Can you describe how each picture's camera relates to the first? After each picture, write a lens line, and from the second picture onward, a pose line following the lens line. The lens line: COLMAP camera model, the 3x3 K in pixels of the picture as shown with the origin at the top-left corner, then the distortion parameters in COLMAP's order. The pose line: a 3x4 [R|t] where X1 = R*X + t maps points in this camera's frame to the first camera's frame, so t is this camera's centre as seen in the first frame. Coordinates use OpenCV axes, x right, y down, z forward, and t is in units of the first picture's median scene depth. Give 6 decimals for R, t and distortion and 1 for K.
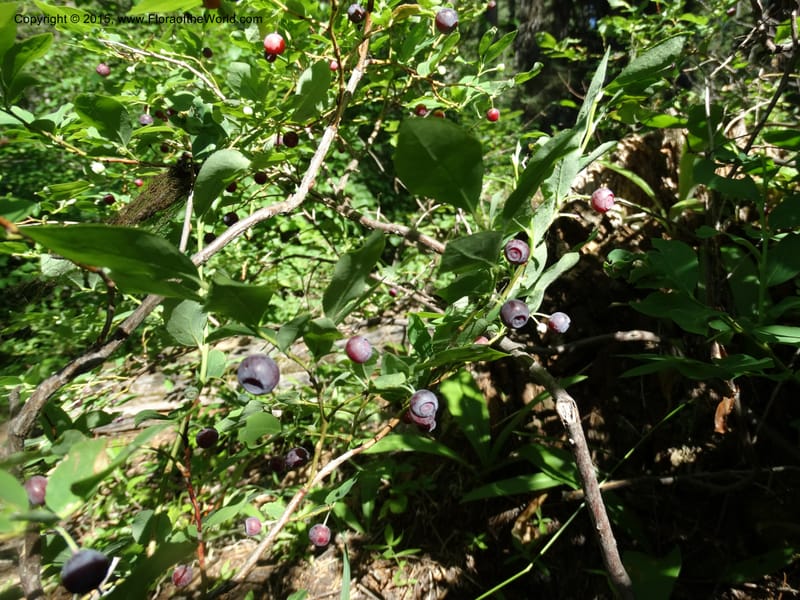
lens RADIAL K [[543.0, 0, 392.3], [0, 543.0, 297.7], [0, 0, 1]] dist [0.000538, -0.000274]
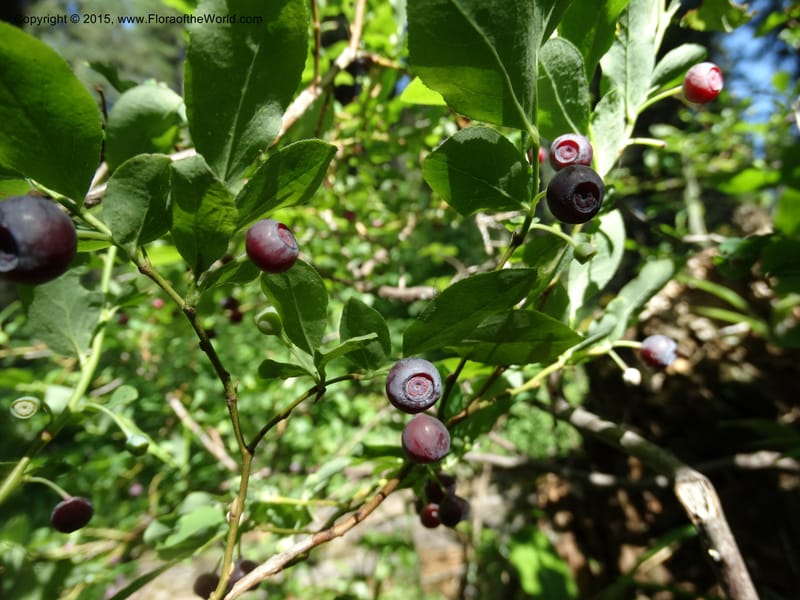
lens RADIAL K [[553.6, 0, 400.0], [0, 553.6, 300.0], [0, 0, 1]] dist [0.008389, 0.000279]
pose [[0.994547, -0.047389, -0.092897, 0.035600], [0.015855, 0.949144, -0.314443, 0.104129], [0.103074, 0.311256, 0.944720, 0.177805]]
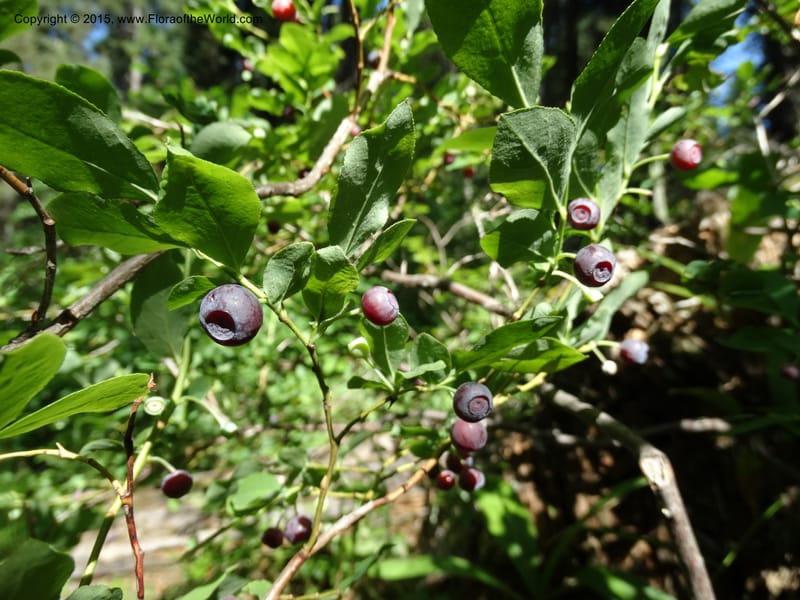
lens RADIAL K [[549.6, 0, 395.7], [0, 549.6, 302.4], [0, 0, 1]] dist [-0.002764, 0.005645]
pose [[0.999079, -0.017715, -0.039081, -0.004057], [0.008374, 0.973782, -0.227331, 0.085149], [0.042084, 0.226794, 0.973033, 0.100634]]
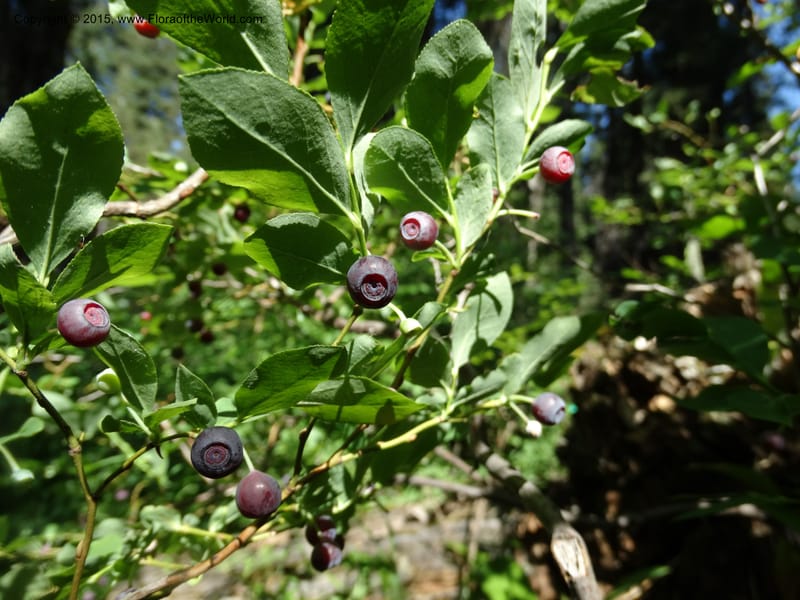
lens RADIAL K [[549.6, 0, 395.7], [0, 549.6, 302.4], [0, 0, 1]] dist [-0.002764, 0.005645]
pose [[0.990697, -0.008236, -0.135835, 0.115762], [-0.038237, 0.941108, -0.335938, 0.086239], [0.130602, 0.338007, 0.932038, 0.165902]]
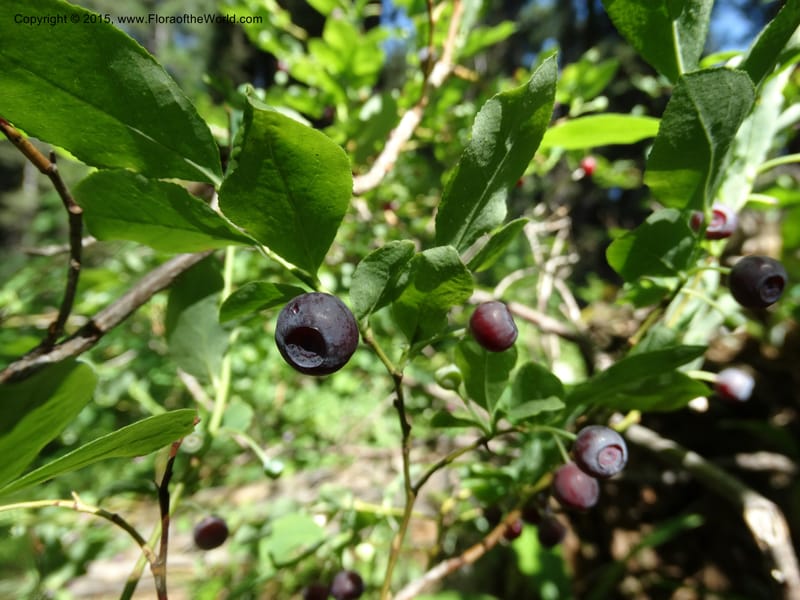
lens RADIAL K [[553.5, 0, 400.0], [0, 553.5, 300.0], [0, 0, 1]] dist [0.001004, -0.008150]
pose [[0.998507, 0.006851, -0.054194, -0.042292], [-0.020871, 0.964680, -0.262597, 0.073127], [0.050481, 0.263336, 0.963382, 0.150680]]
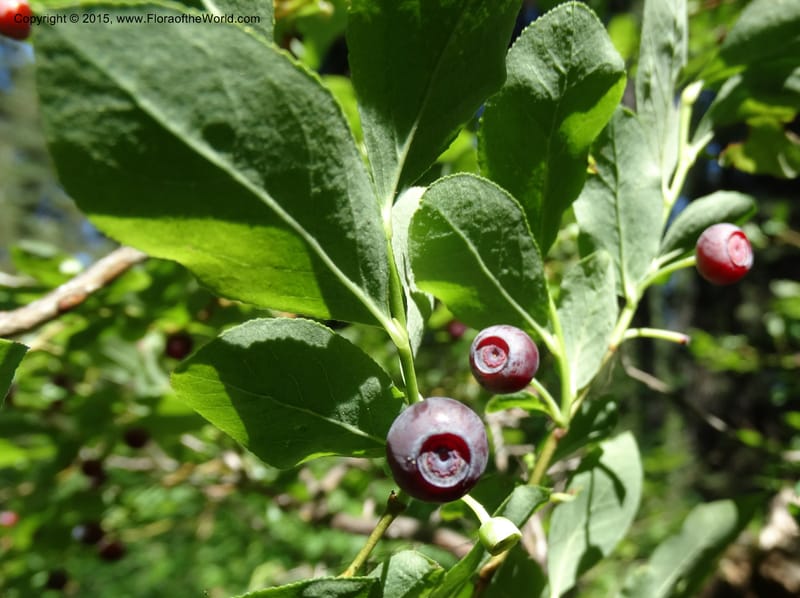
lens RADIAL K [[784.3, 0, 531.7], [0, 784.3, 393.1], [0, 0, 1]] dist [0.024736, -0.031399]
pose [[0.999460, -0.028122, 0.016996, 0.095042], [0.032738, 0.896579, -0.441672, 0.067485], [-0.002817, 0.441990, 0.897016, 0.214320]]
